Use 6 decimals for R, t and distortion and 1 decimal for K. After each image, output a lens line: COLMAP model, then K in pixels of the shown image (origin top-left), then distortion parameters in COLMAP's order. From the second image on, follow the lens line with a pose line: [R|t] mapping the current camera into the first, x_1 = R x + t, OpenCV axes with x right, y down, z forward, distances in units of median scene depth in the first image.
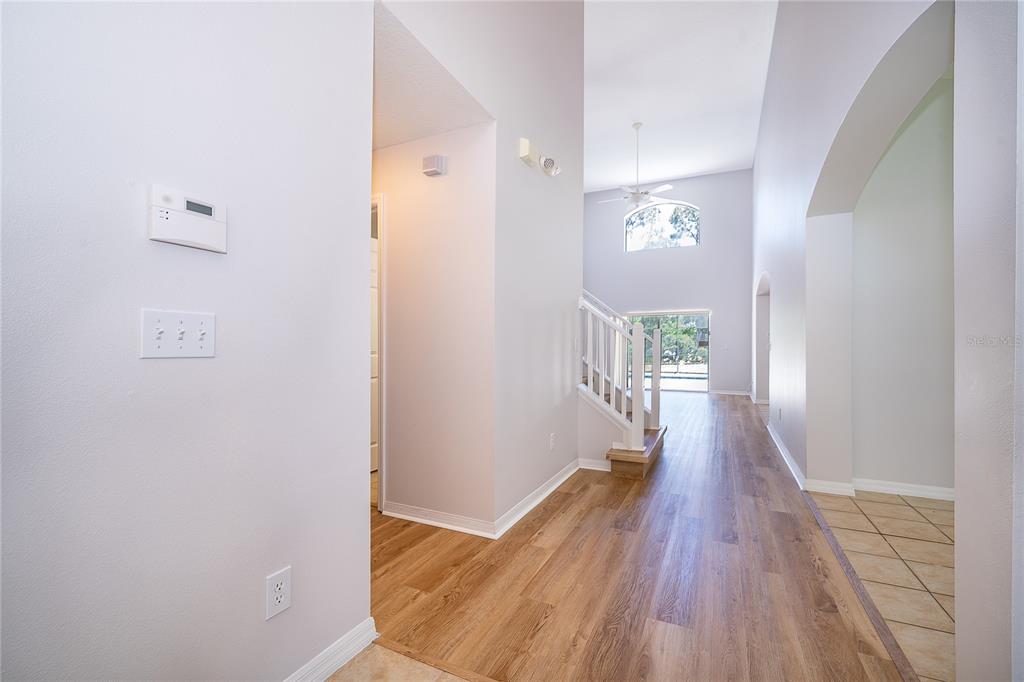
lens RADIAL K [[451.2, 0, 496.9], [0, 451.2, 343.9], [0, 0, 1]] dist [0.002377, -0.000153]
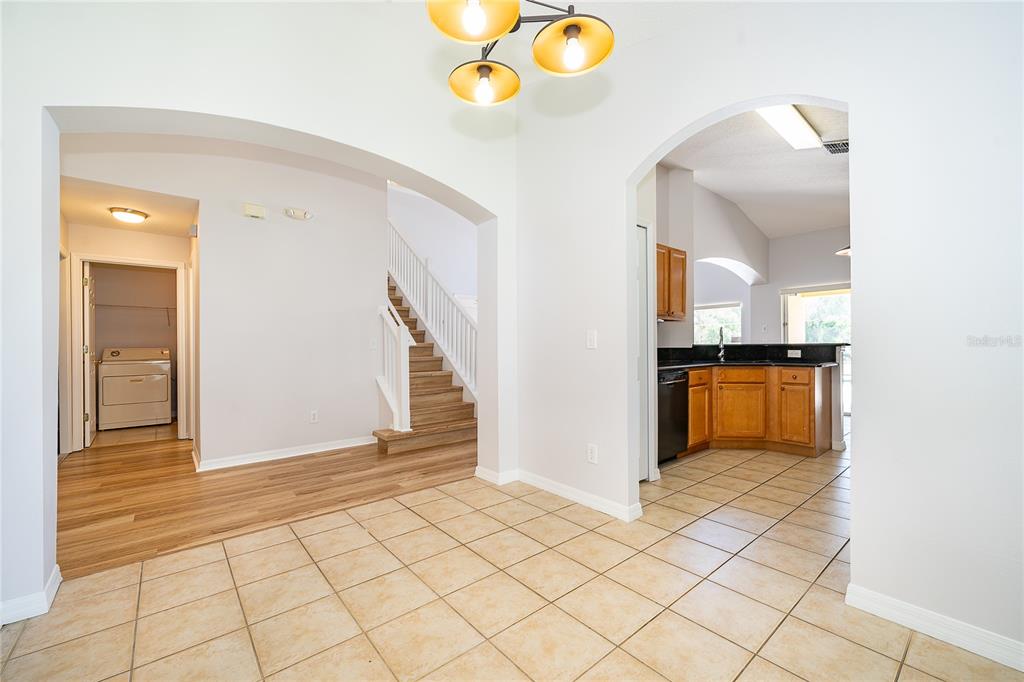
lens RADIAL K [[425.7, 0, 493.6], [0, 425.7, 351.3], [0, 0, 1]] dist [-0.001449, -0.000591]
pose [[0.906037, -0.000436, -0.423199, 1.264932], [0.009468, 0.999770, 0.019240, 0.006725], [0.423093, -0.021439, 0.905833, 0.109898]]
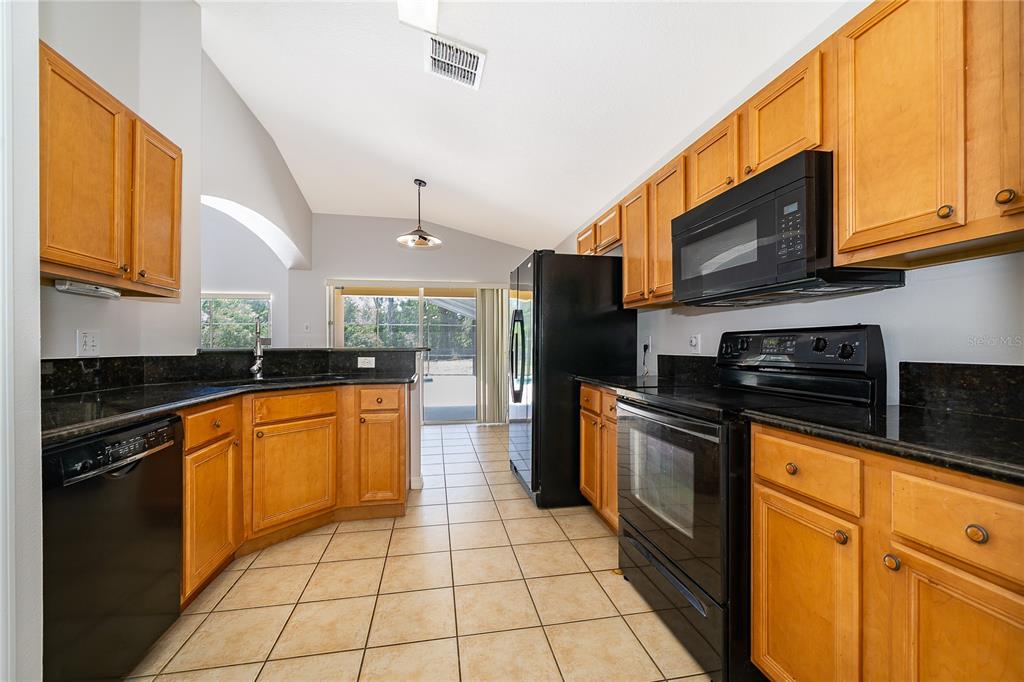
lens RADIAL K [[425.7, 0, 523.5], [0, 425.7, 342.2], [0, 0, 1]] dist [-0.001449, -0.000591]
pose [[0.793956, 0.000778, 0.607974, 1.268188], [0.005427, 0.999950, -0.008367, 0.015263], [-0.607951, 0.009942, 0.793913, 0.834419]]
